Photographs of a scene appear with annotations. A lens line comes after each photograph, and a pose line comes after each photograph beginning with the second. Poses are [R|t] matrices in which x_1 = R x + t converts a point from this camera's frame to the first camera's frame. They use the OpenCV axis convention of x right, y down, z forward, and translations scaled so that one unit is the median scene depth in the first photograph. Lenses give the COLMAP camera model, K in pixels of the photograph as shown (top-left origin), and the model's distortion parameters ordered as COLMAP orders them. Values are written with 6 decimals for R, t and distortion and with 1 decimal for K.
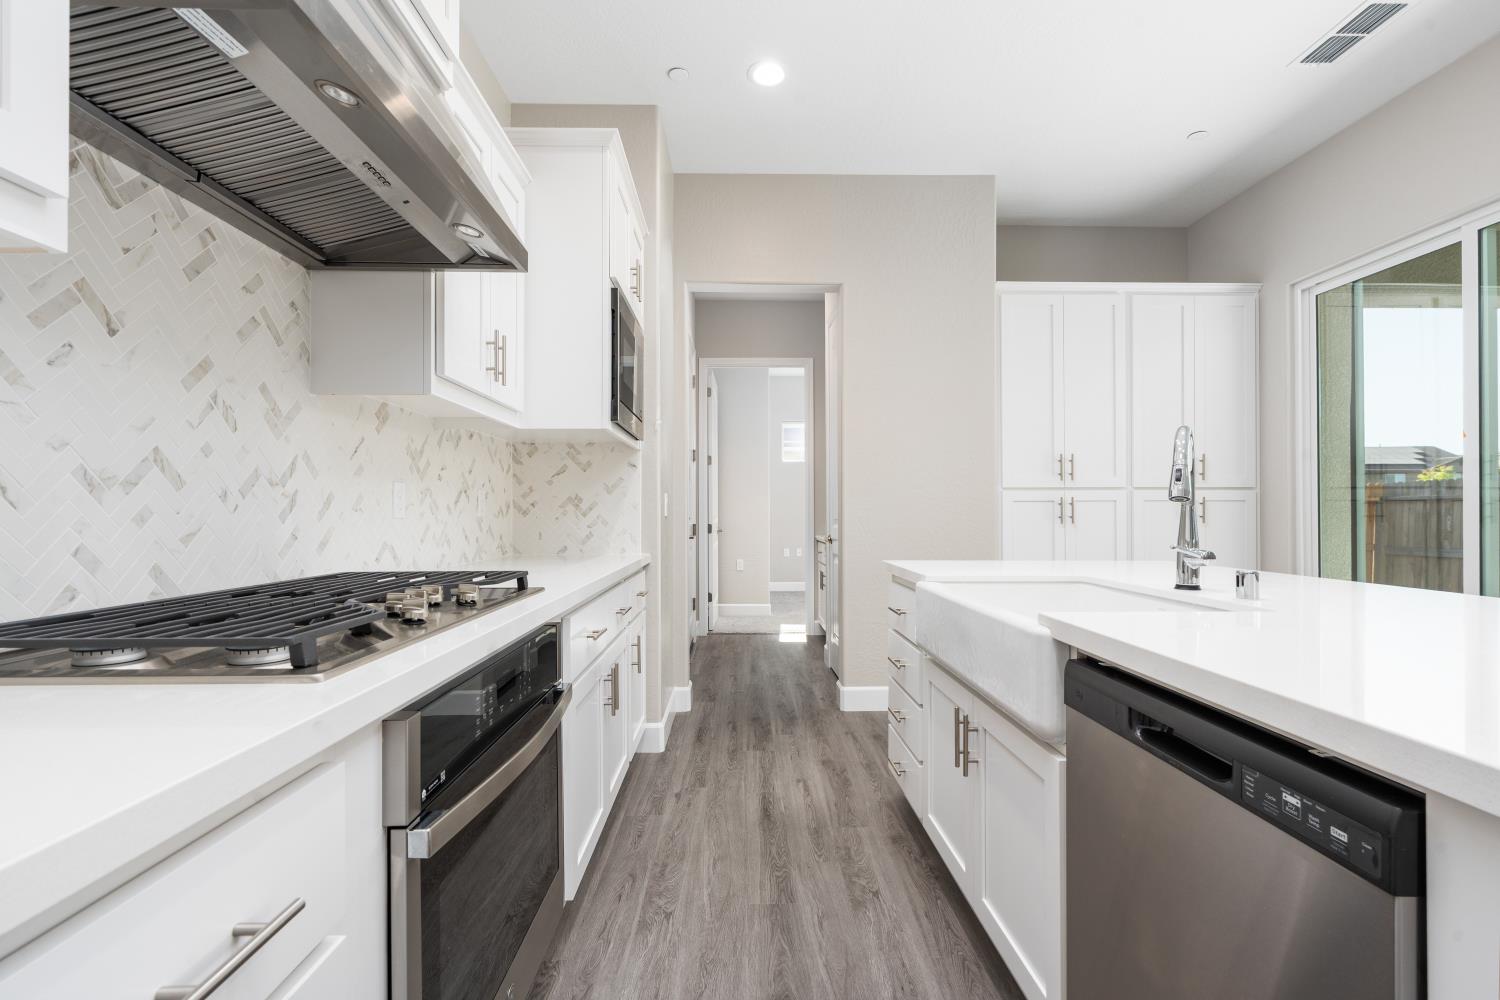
lens RADIAL K [[677.1, 0, 745.1], [0, 677.1, 504.0], [0, 0, 1]] dist [-0.005250, 0.001833]
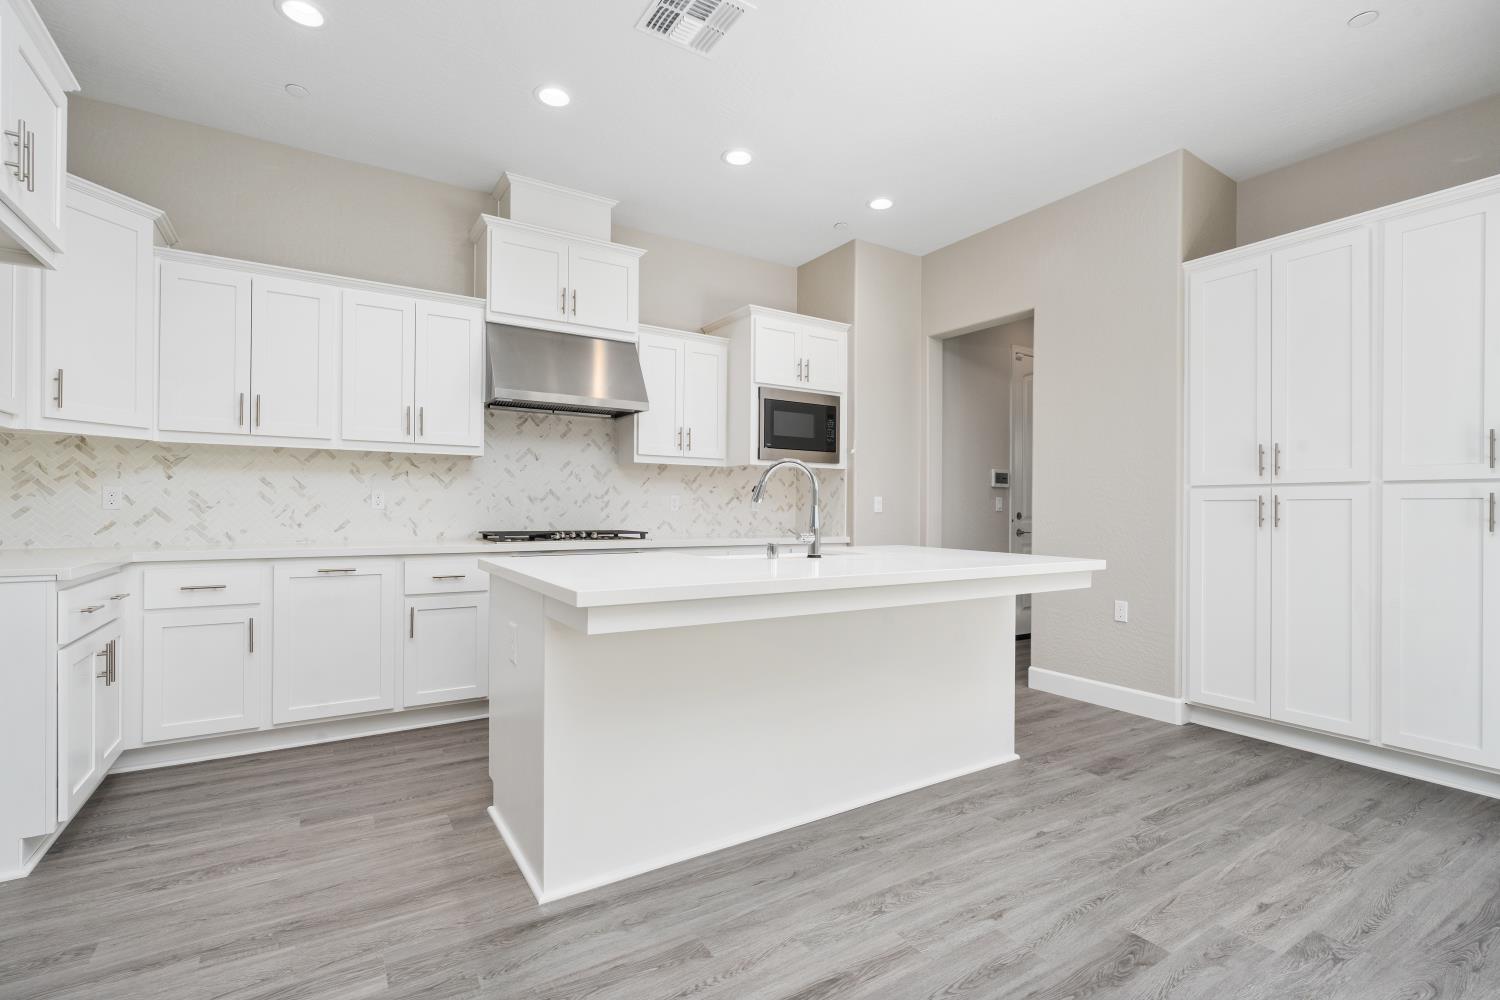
lens RADIAL K [[677.1, 0, 743.2], [0, 677.1, 506.1], [0, 0, 1]] dist [-0.005250, 0.001833]
pose [[0.523332, 0.000768, -0.852129, 1.984920], [0.002827, 0.999993, 0.002637, -0.000605], [0.852124, -0.003789, 0.523326, -0.001196]]
